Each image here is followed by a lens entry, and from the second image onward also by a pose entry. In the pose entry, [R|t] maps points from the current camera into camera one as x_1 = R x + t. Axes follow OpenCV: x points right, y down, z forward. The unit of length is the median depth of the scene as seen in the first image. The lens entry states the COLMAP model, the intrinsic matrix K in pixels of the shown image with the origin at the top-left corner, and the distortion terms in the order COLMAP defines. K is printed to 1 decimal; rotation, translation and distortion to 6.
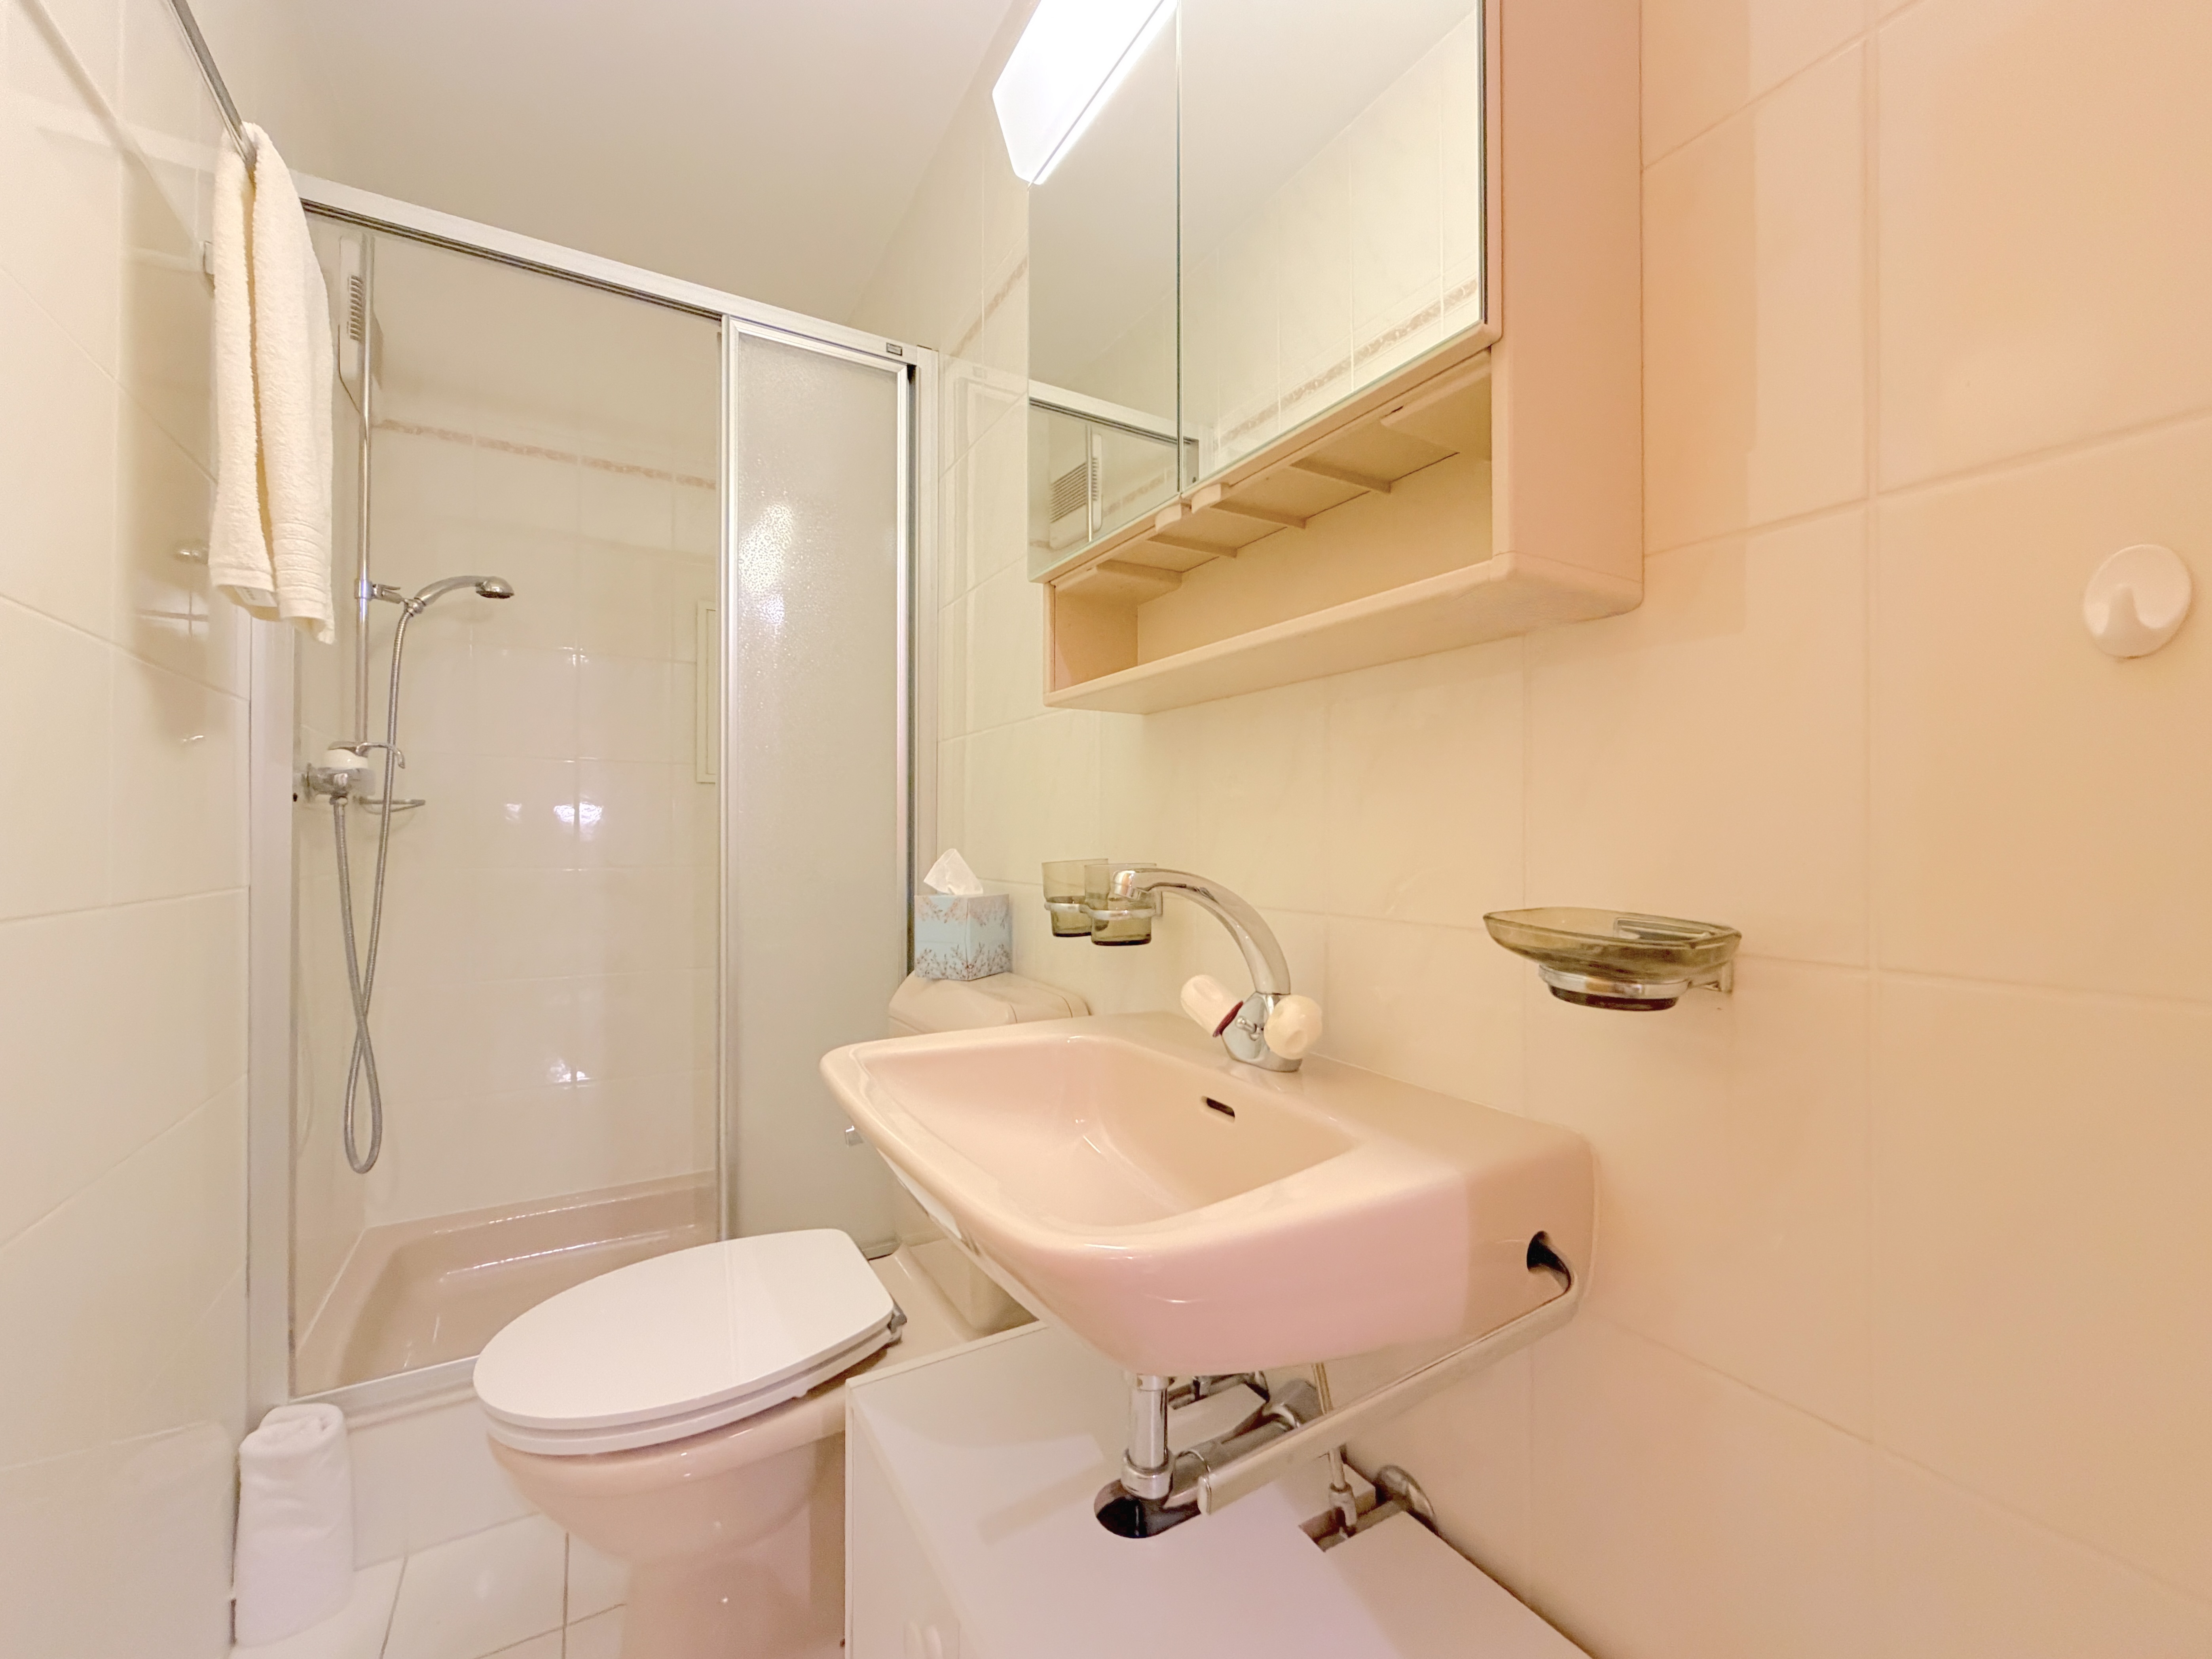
lens RADIAL K [[888.8, 0, 1106.0], [0, 888.8, 829.5], [0, 0, 1]] dist [-0.002754, -0.000500]
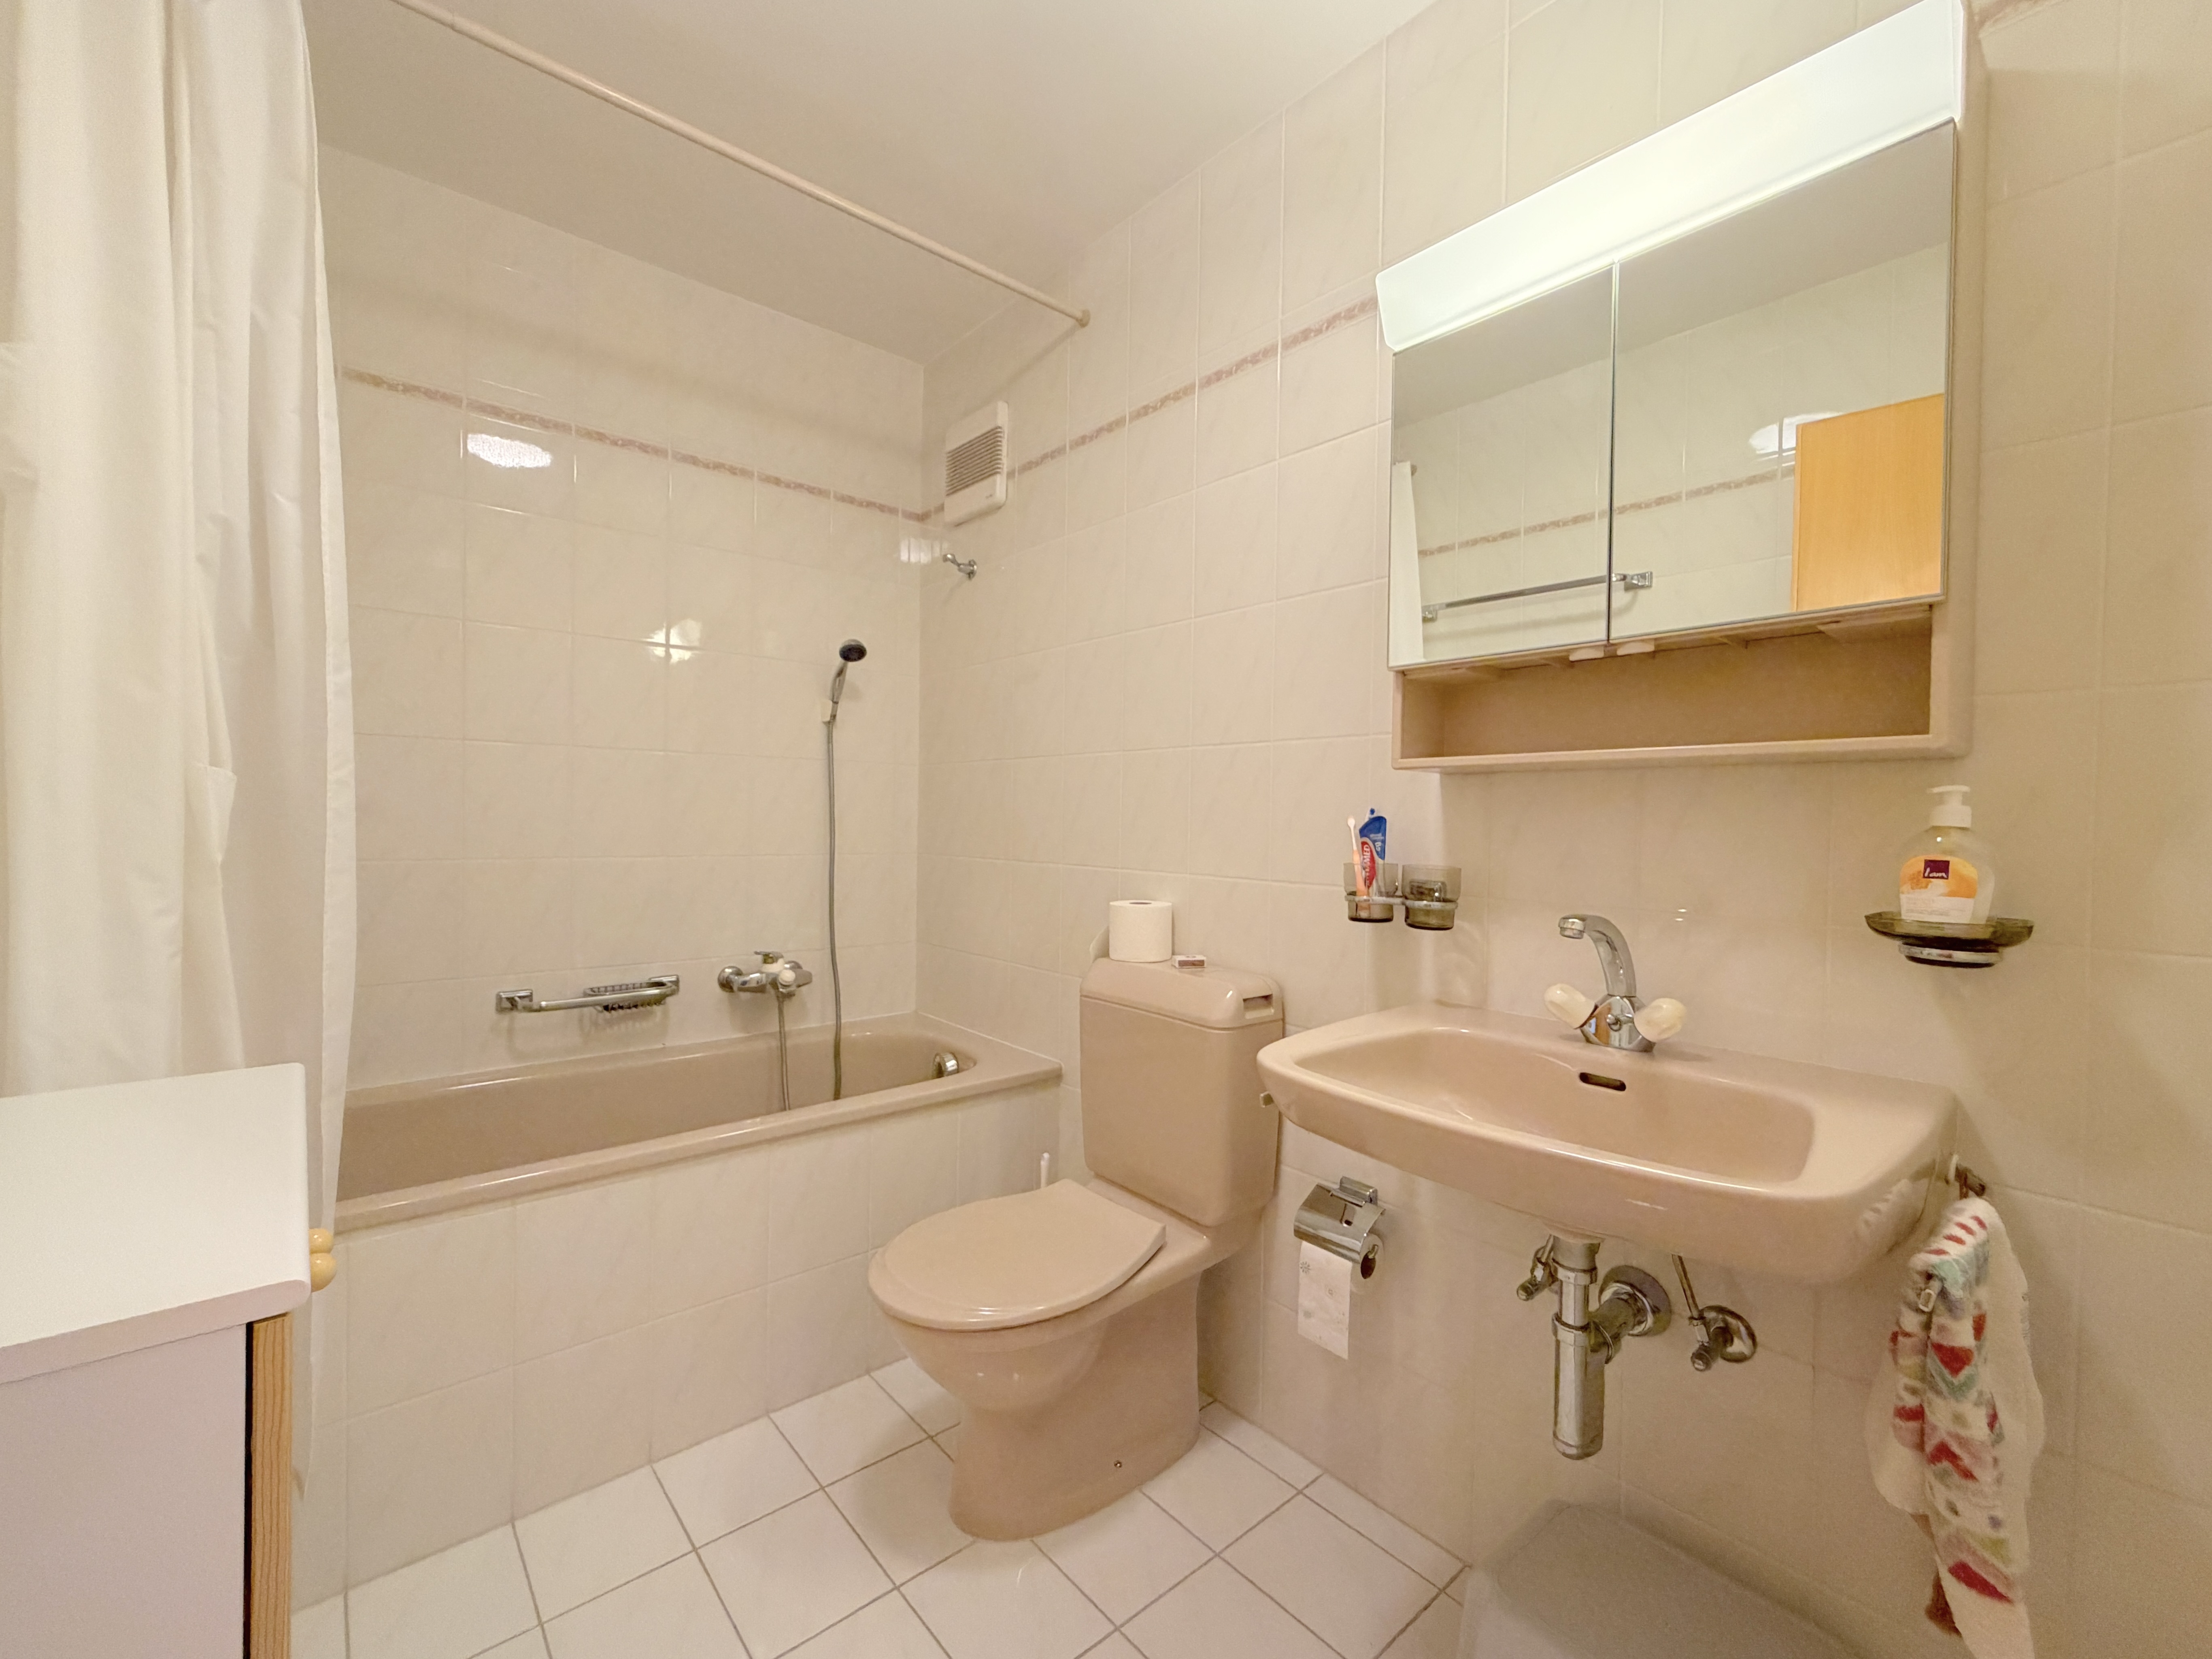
lens RADIAL K [[888.8, 0, 1106.0], [0, 888.8, 829.5], [0, 0, 1]] dist [-0.002754, -0.000500]
pose [[0.987922, 0.011747, 0.154505, -0.634618], [-0.015675, 0.999583, 0.024234, -0.045541], [-0.154156, -0.026363, 0.987695, -0.243539]]
